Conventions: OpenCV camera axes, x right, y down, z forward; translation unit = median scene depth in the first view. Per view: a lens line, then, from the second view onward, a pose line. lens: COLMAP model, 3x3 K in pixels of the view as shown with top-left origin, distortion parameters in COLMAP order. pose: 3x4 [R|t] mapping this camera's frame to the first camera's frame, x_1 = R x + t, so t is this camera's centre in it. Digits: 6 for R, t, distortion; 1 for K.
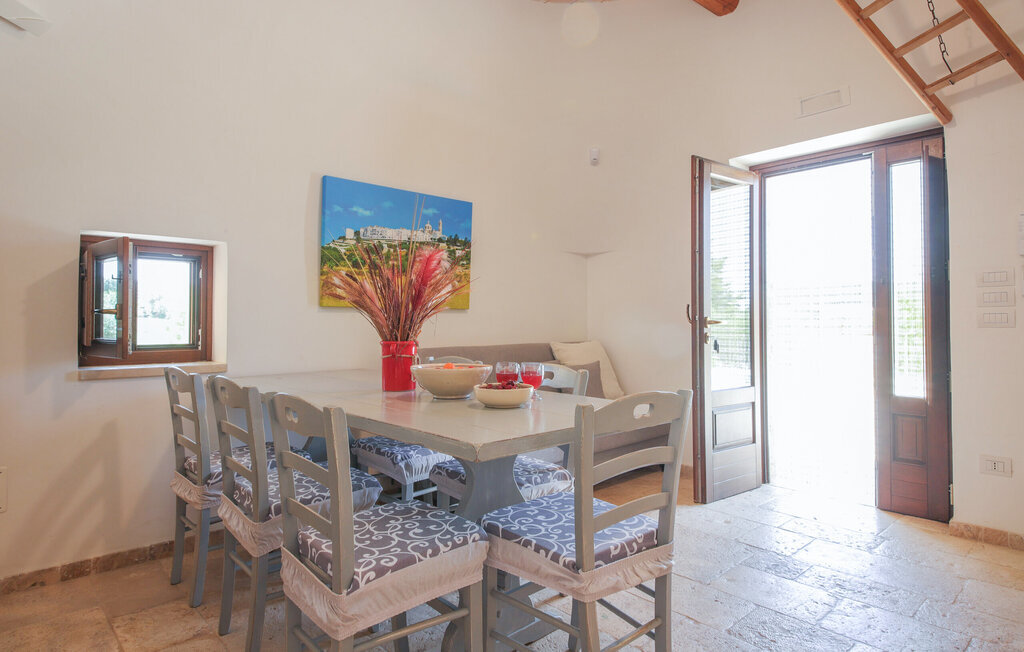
lens RADIAL K [[562.6, 0, 512.7], [0, 562.6, 315.7], [0, 0, 1]] dist [0.000498, -0.000064]
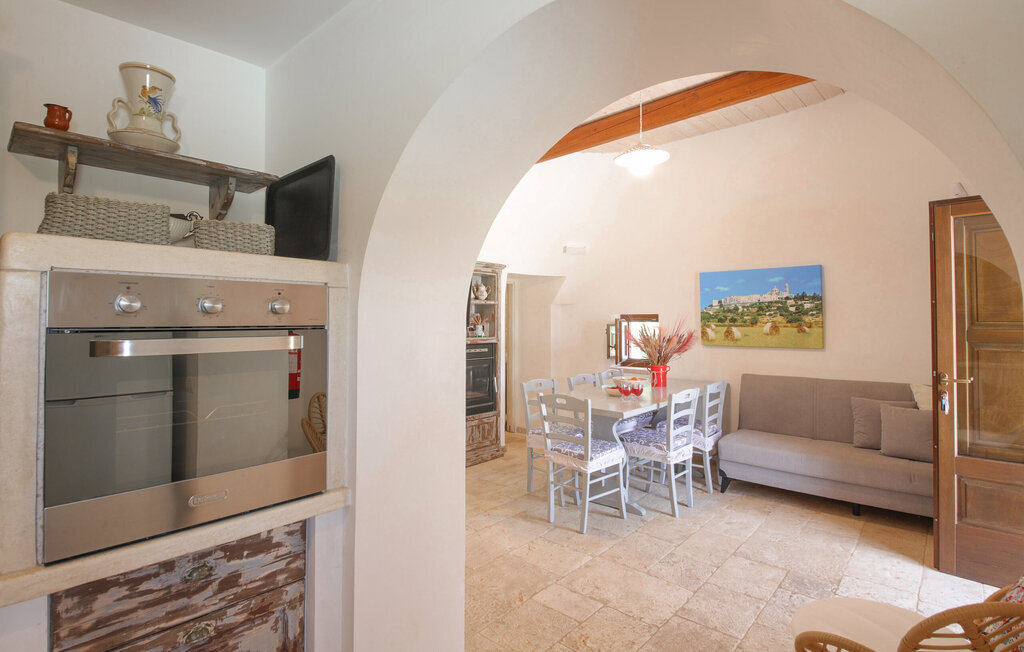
lens RADIAL K [[497.4, 0, 511.6], [0, 497.4, 308.2], [0, 0, 1]] dist [0.034097, -0.035447]
pose [[0.098801, -0.023305, -0.994834, 1.144818], [0.014417, 0.999654, -0.021986, -0.102921], [0.995003, -0.012170, 0.099103, 0.225537]]
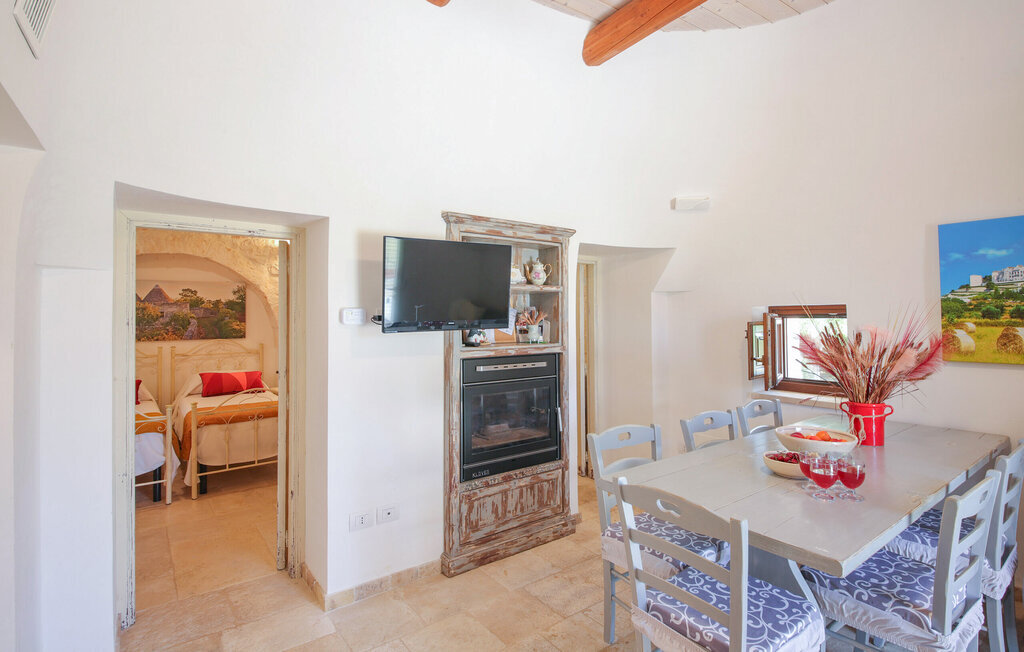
lens RADIAL K [[497.4, 0, 511.6], [0, 497.4, 308.2], [0, 0, 1]] dist [0.034097, -0.035447]
pose [[-0.107513, -0.015377, -0.994085, 0.565458], [0.021779, 0.999604, -0.017818, -0.102063], [0.993965, -0.023566, -0.107136, 0.344442]]
